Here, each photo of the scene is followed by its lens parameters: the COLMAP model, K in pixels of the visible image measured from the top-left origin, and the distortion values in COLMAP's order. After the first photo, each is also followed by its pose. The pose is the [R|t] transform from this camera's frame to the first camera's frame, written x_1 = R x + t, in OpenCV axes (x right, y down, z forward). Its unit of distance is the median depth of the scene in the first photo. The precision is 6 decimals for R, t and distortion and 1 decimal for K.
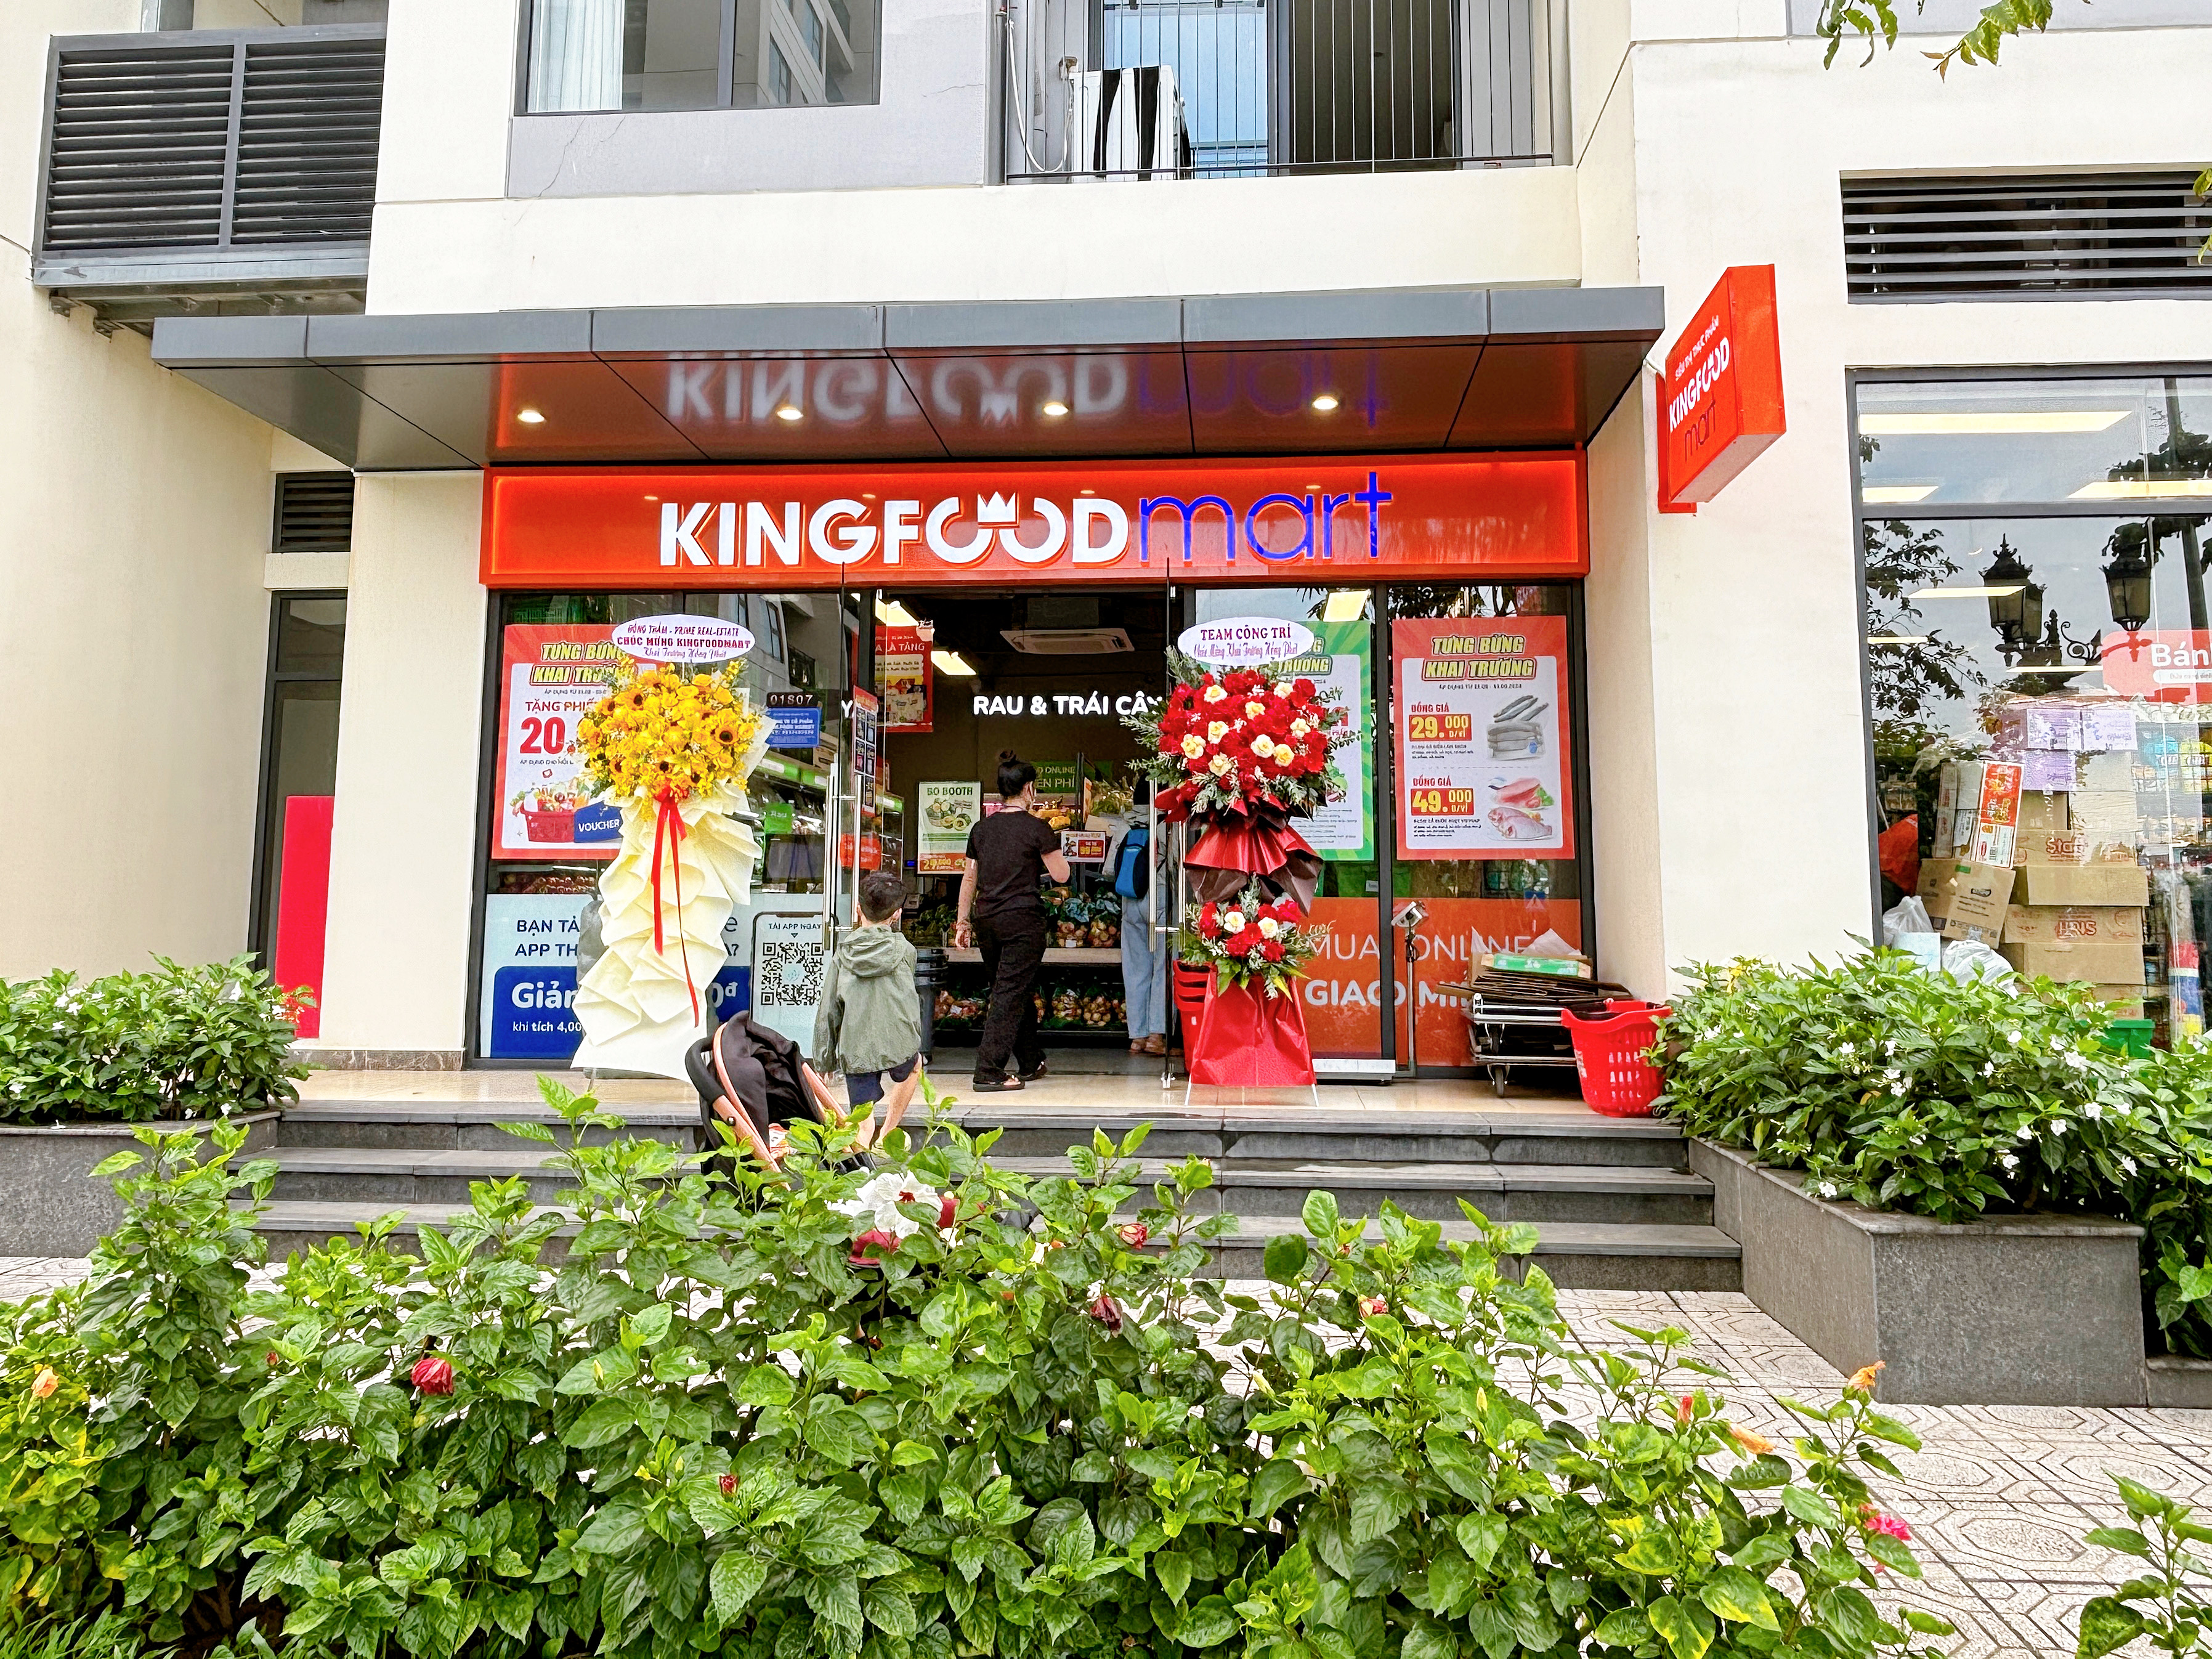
lens RADIAL K [[1399.7, 0, 1117.5], [0, 1399.7, 816.0], [0, 0, 1]] dist [0.010557, 0.000773]
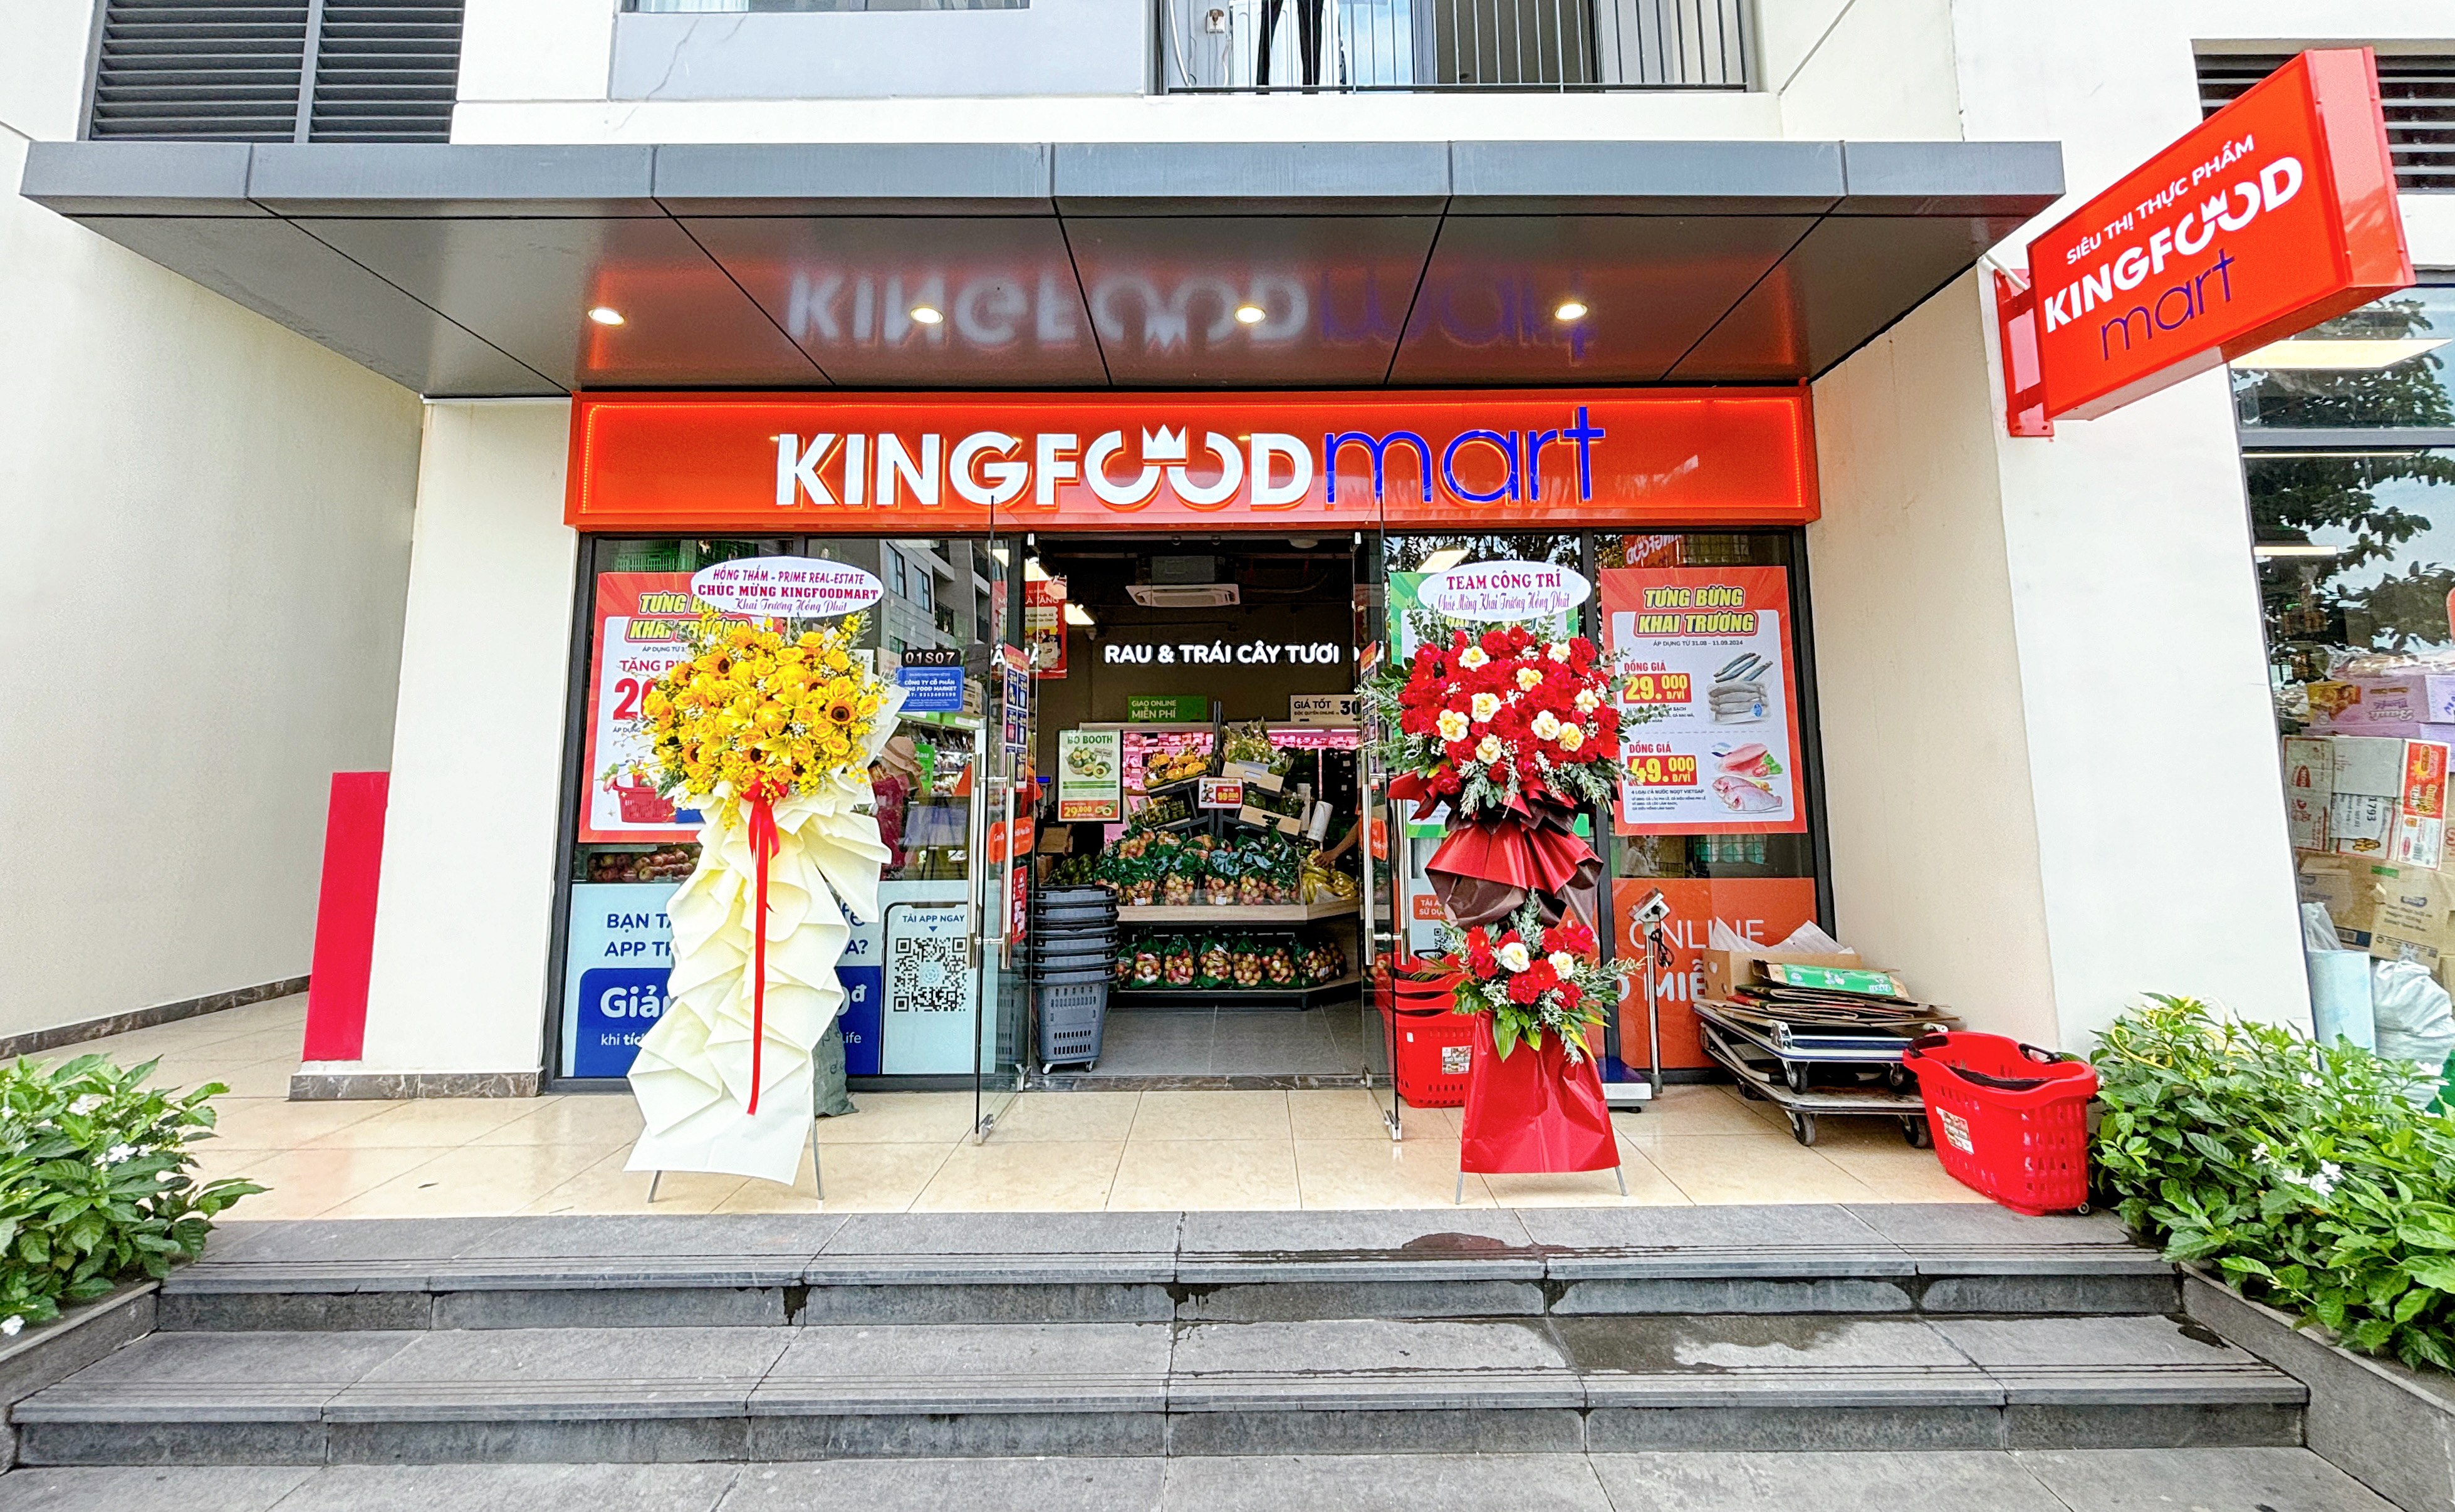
lens RADIAL K [[931.5, 0, 1220.3], [0, 931.5, 696.9], [0, 0, 1]] dist [-0.002533, 0.000001]
pose [[0.997904, -0.004887, 0.064525, -0.090984], [0.006090, 0.999811, -0.018460, -0.048015], [-0.064423, 0.018814, 0.997745, 0.415430]]
